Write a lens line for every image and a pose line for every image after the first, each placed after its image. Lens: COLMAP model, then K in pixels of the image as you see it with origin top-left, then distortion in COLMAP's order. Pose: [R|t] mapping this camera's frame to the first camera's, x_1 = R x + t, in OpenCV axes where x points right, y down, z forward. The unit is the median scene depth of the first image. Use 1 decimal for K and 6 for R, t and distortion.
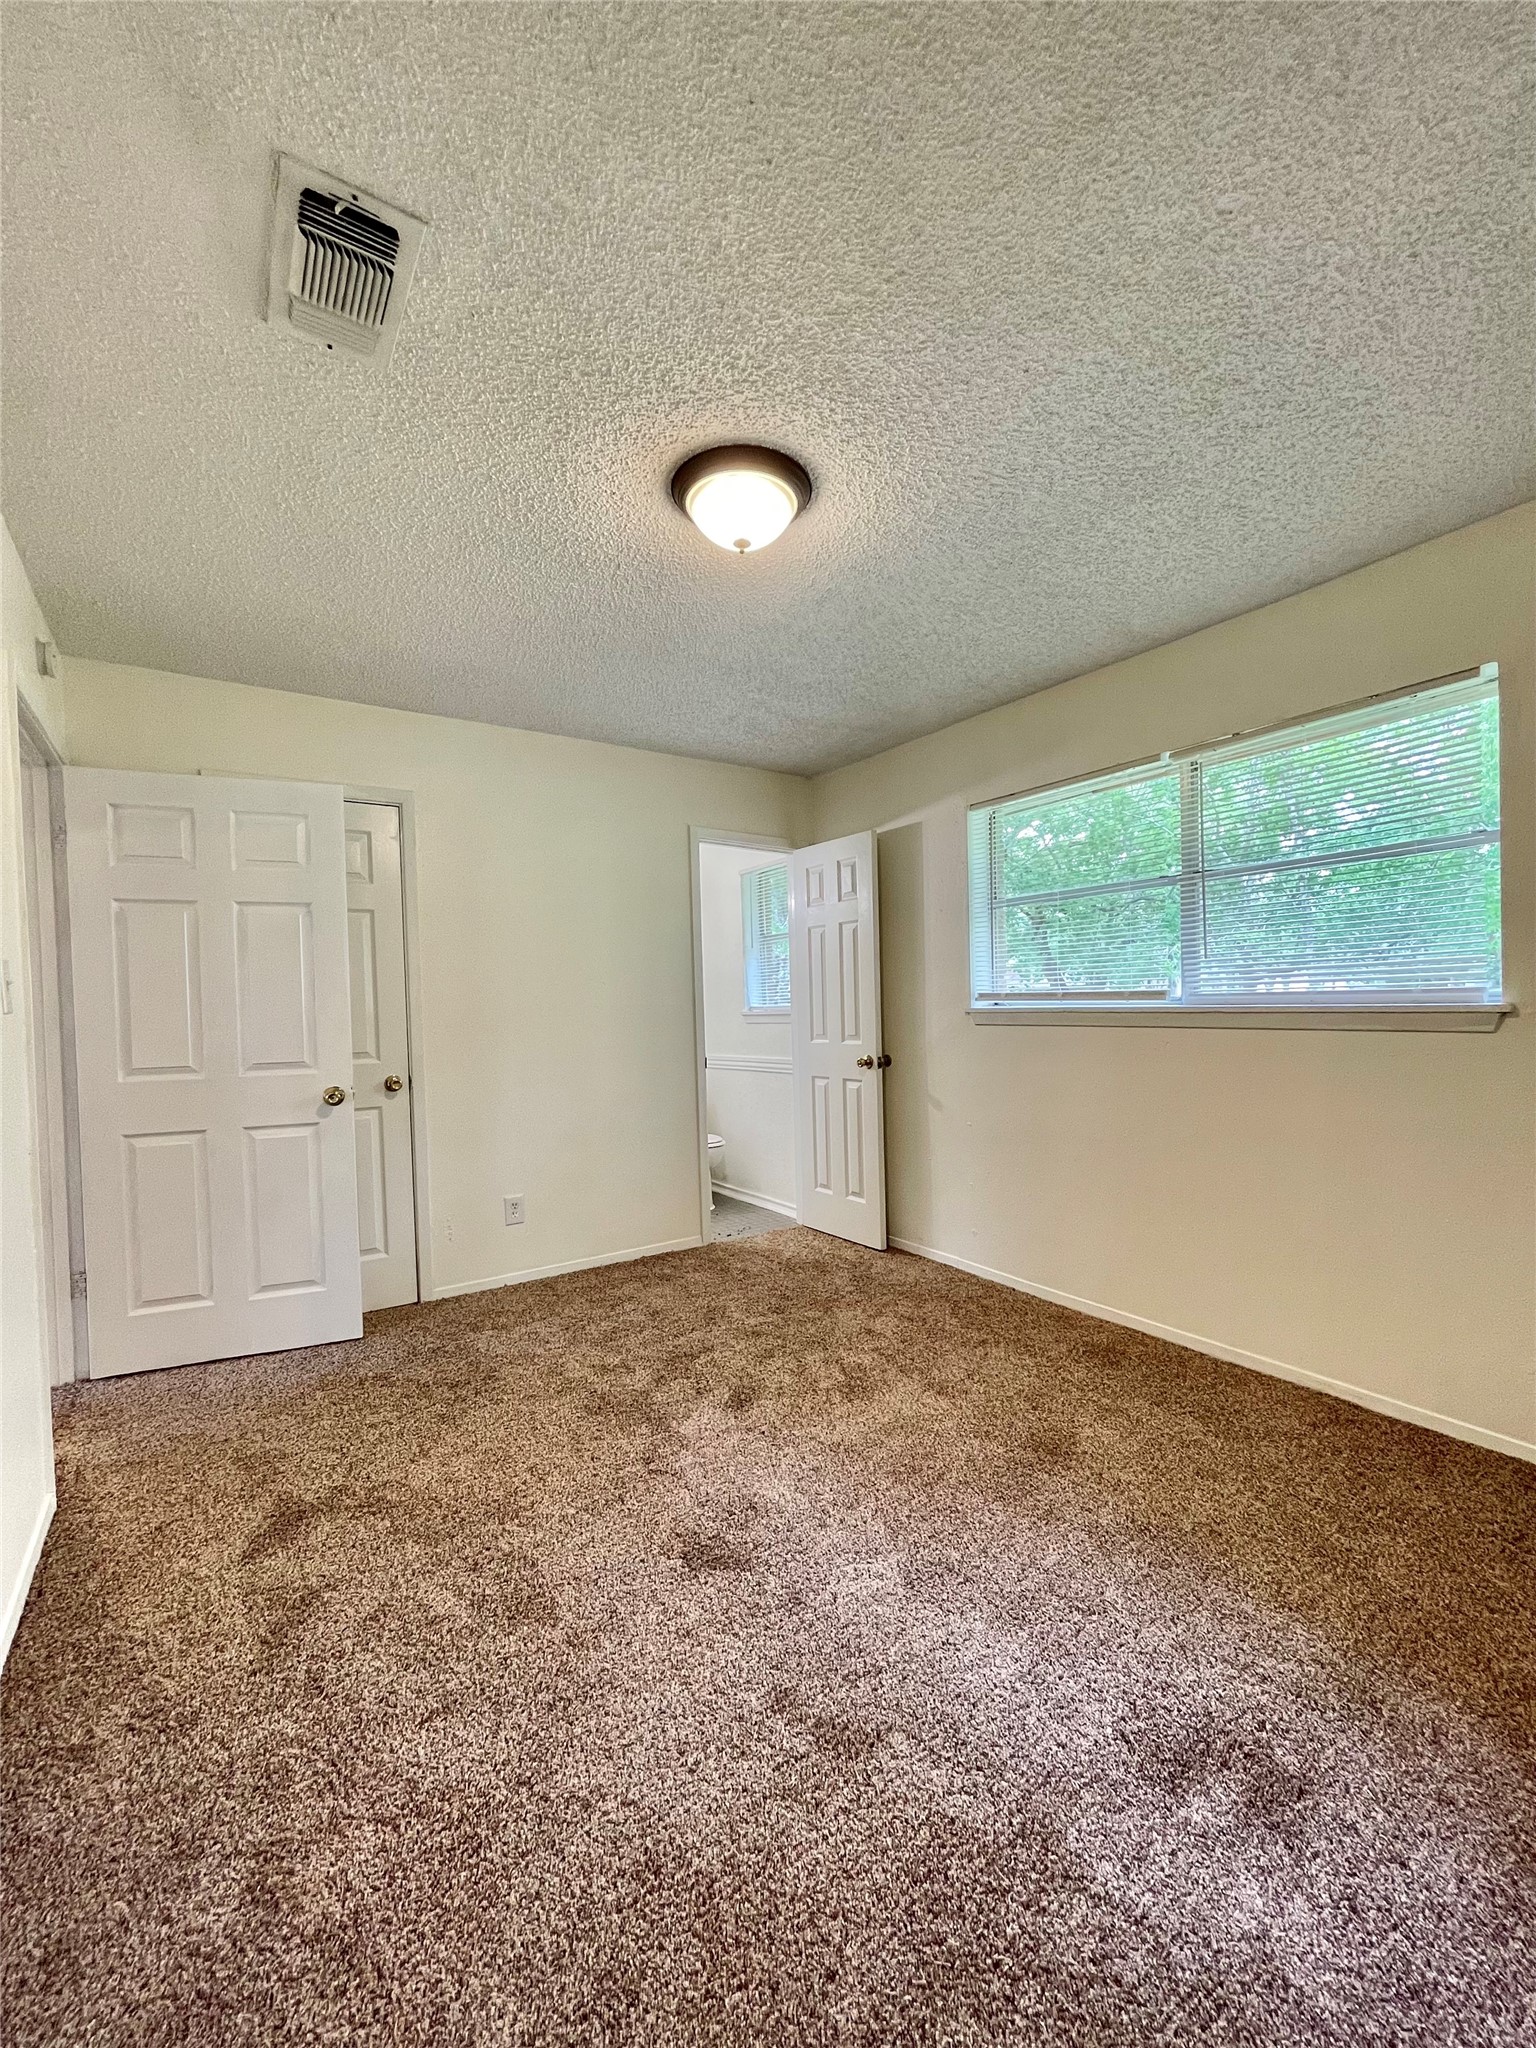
lens RADIAL K [[824.0, 0, 771.4], [0, 824.0, 1023.9], [0, 0, 1]] dist [-0.000660, -0.000218]
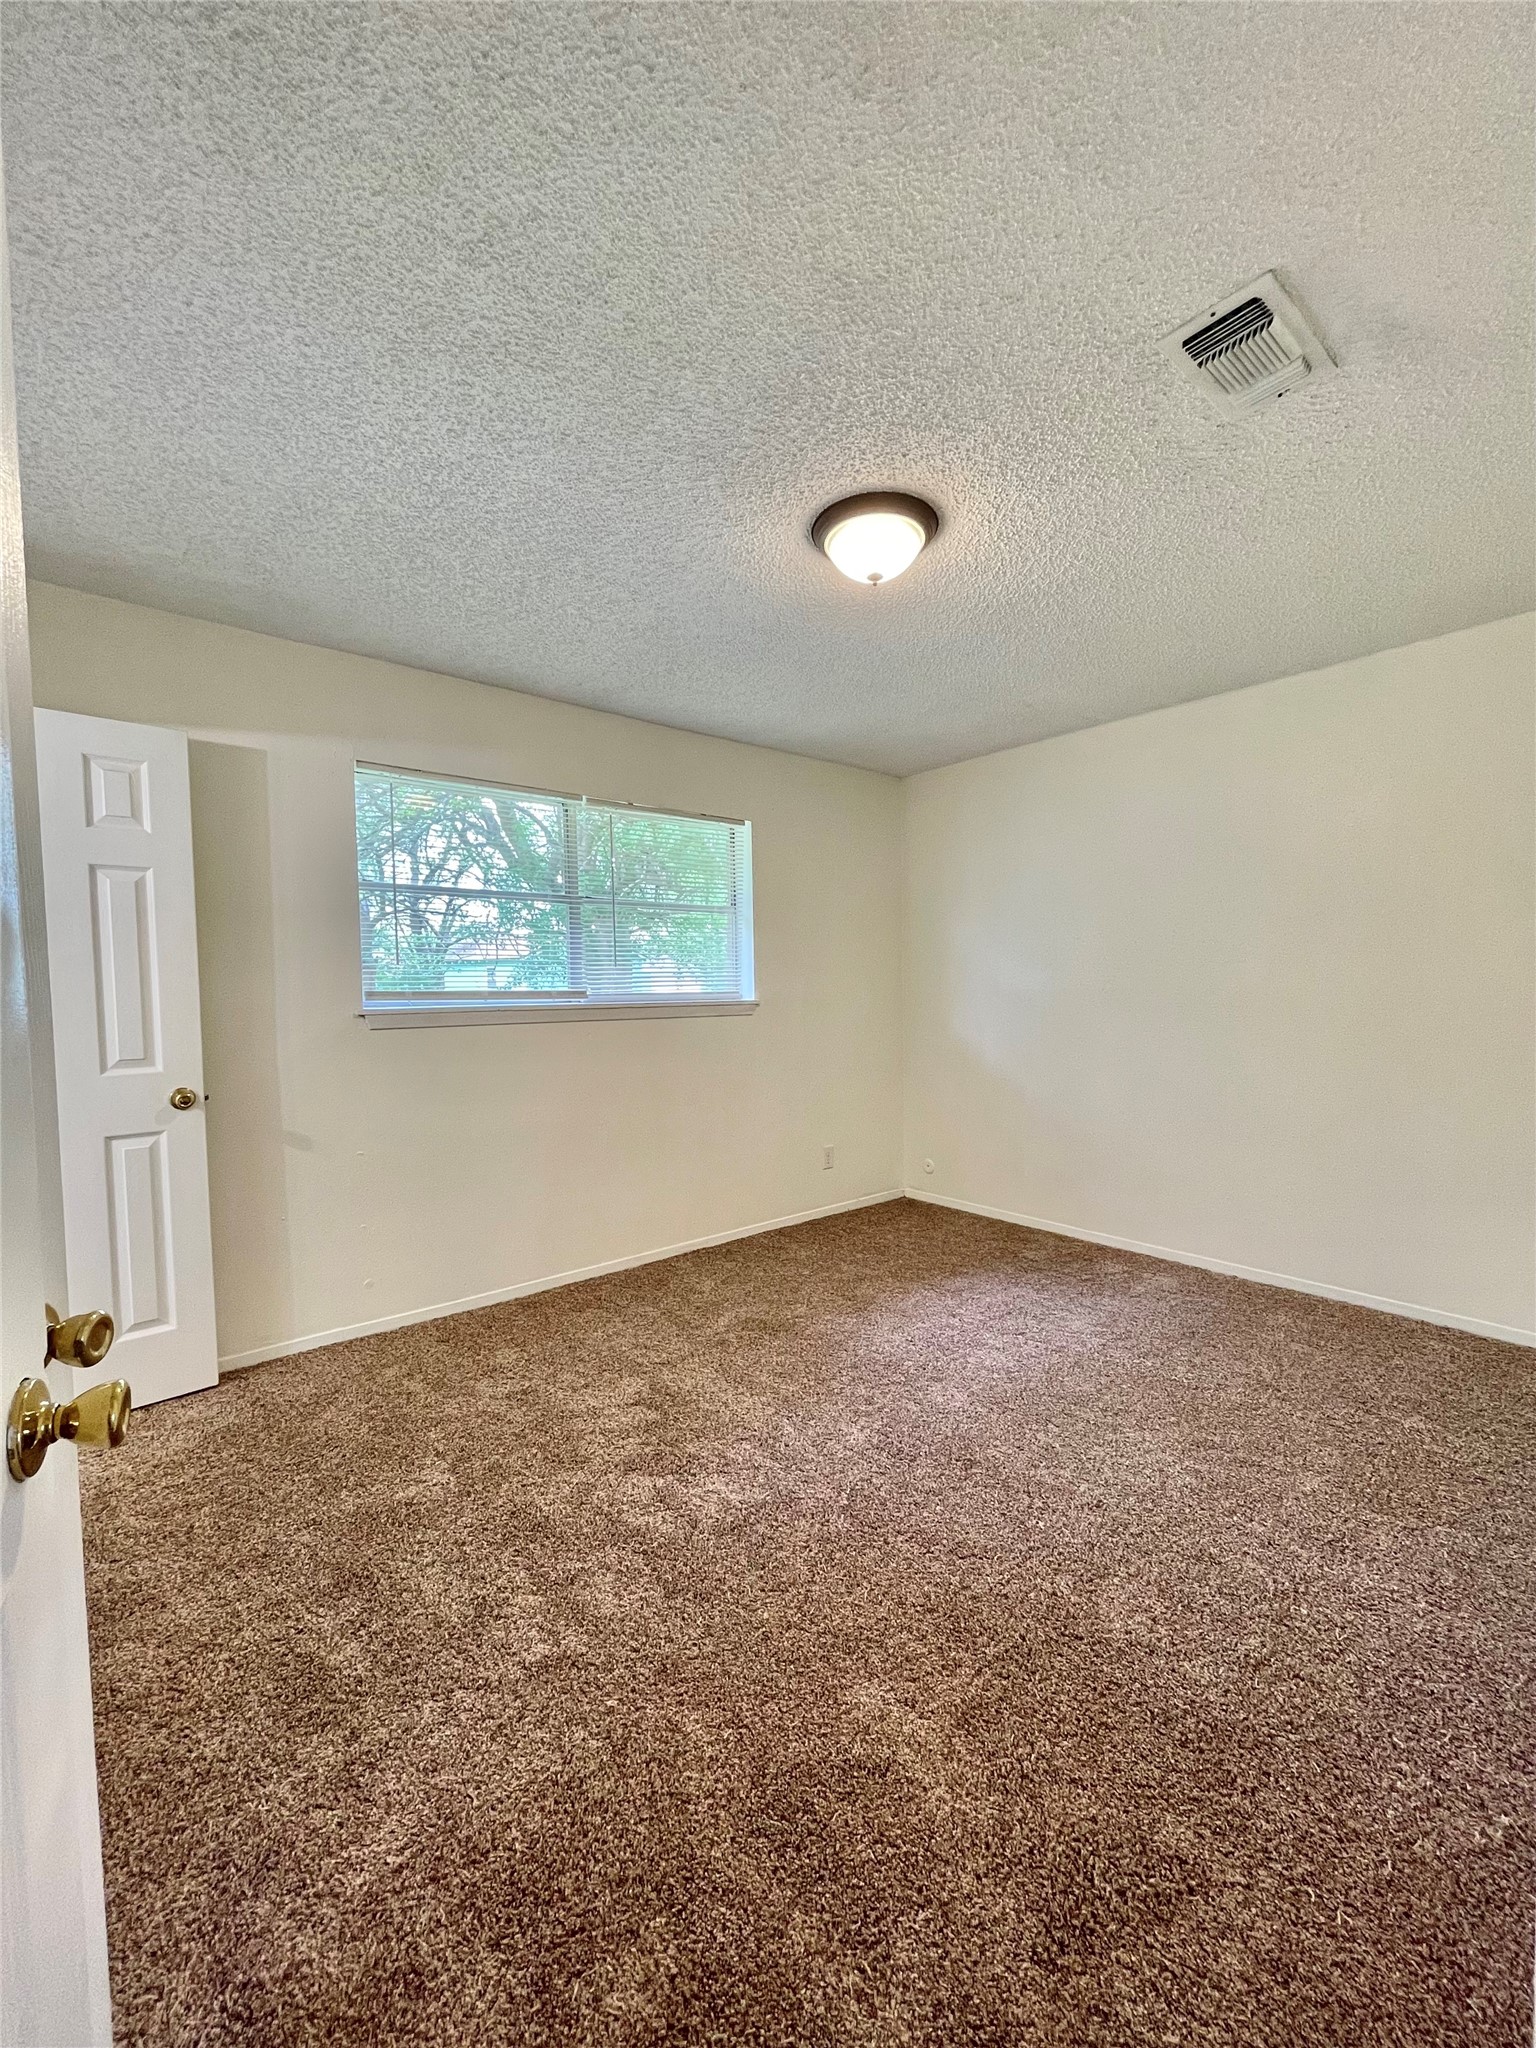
lens RADIAL K [[824.0, 0, 773.8], [0, 824.0, 1026.6], [0, 0, 1]] dist [-0.000660, -0.000218]
pose [[-0.106322, -0.027036, 0.993964, -0.746712], [0.038014, 0.998789, 0.031234, -0.015802], [-0.993605, 0.041106, -0.105165, 0.836024]]
